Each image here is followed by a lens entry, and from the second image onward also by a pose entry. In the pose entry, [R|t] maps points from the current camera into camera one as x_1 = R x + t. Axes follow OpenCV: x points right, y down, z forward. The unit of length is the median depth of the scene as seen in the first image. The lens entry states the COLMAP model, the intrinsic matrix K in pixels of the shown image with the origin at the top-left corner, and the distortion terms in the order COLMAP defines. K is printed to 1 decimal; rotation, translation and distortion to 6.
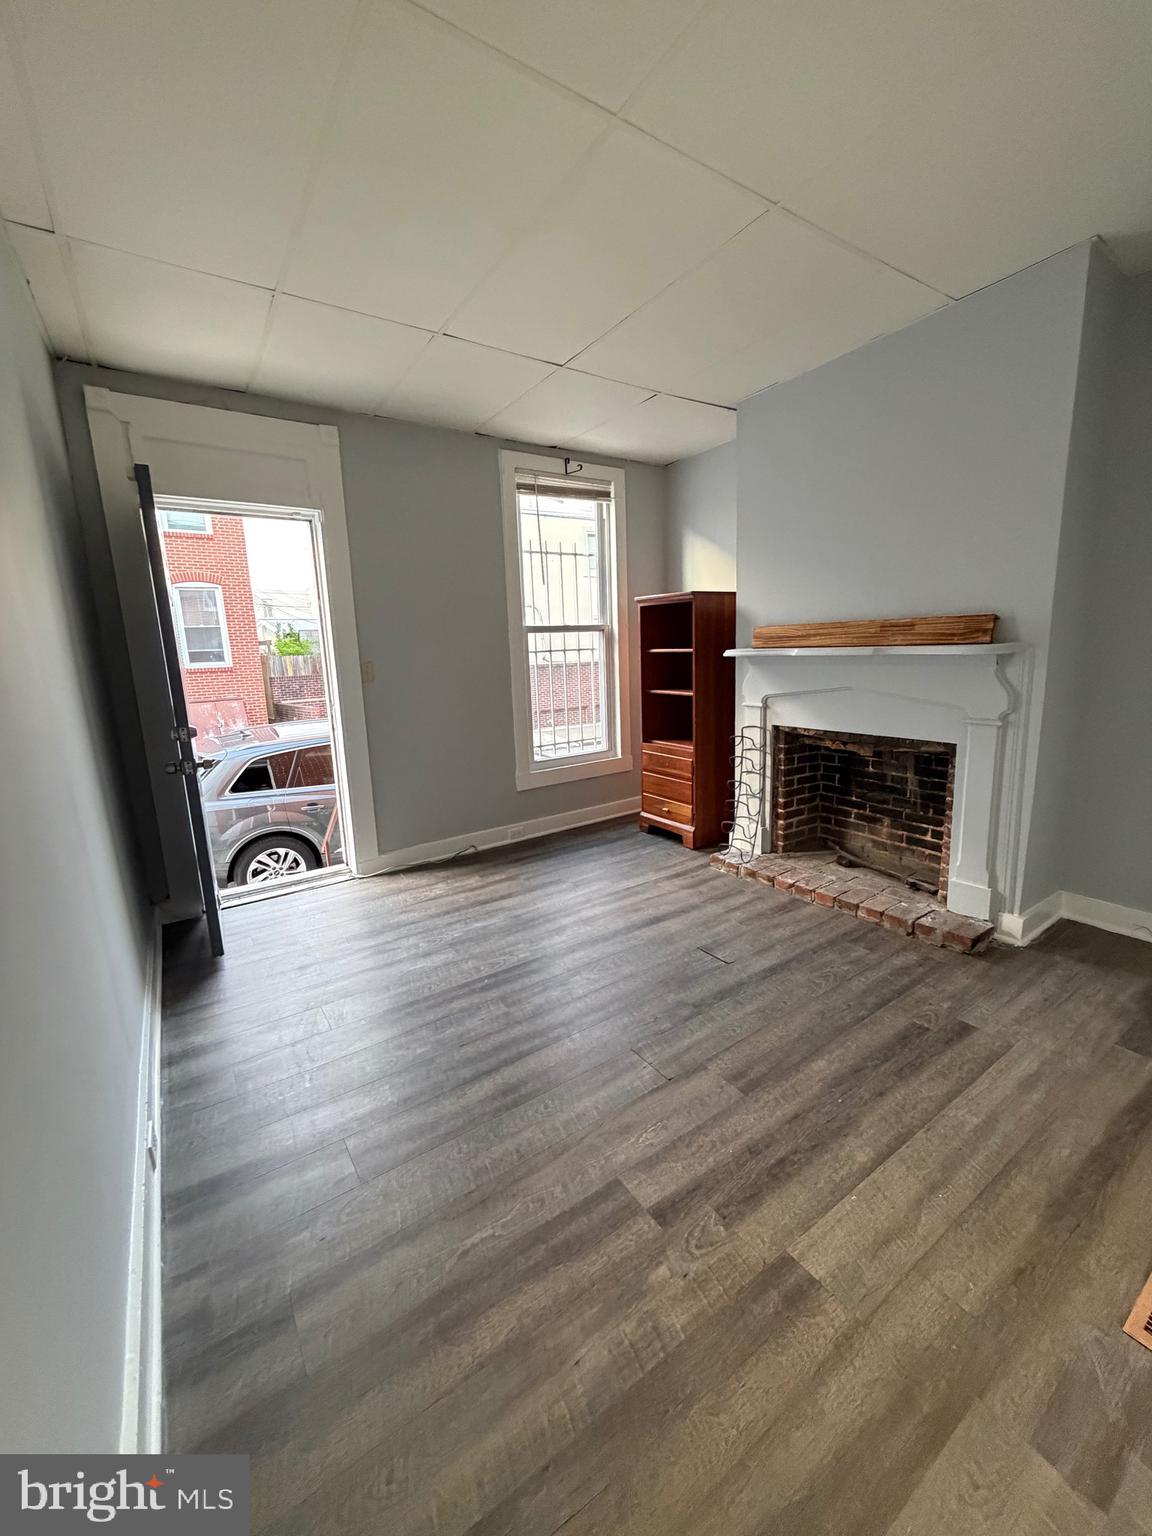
lens RADIAL K [[610.4, 0, 583.6], [0, 610.4, 773.6], [0, 0, 1]] dist [0.001679, -0.000079]
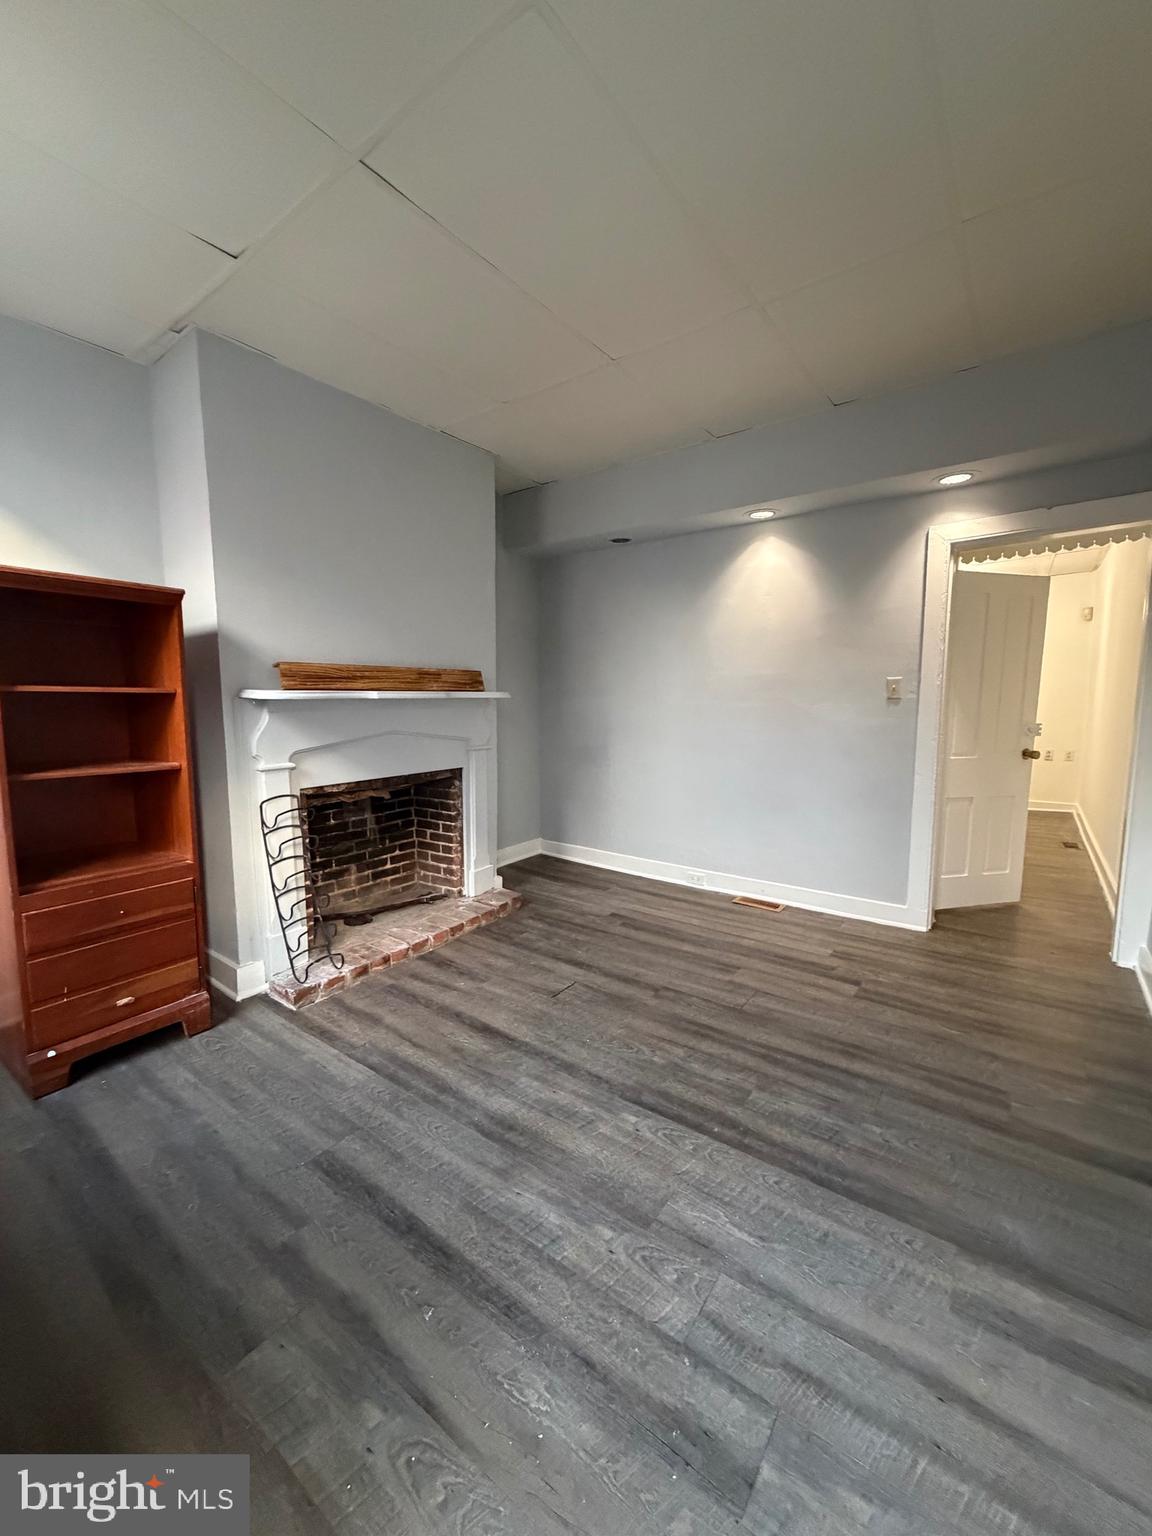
lens RADIAL K [[610.4, 0, 576.8], [0, 610.4, 765.6], [0, 0, 1]] dist [0.001679, -0.000079]
pose [[-0.330824, -0.067905, 0.941246, -0.609682], [0.212385, 0.966462, 0.144372, -0.166208], [-0.919483, 0.247668, -0.305307, 1.036282]]
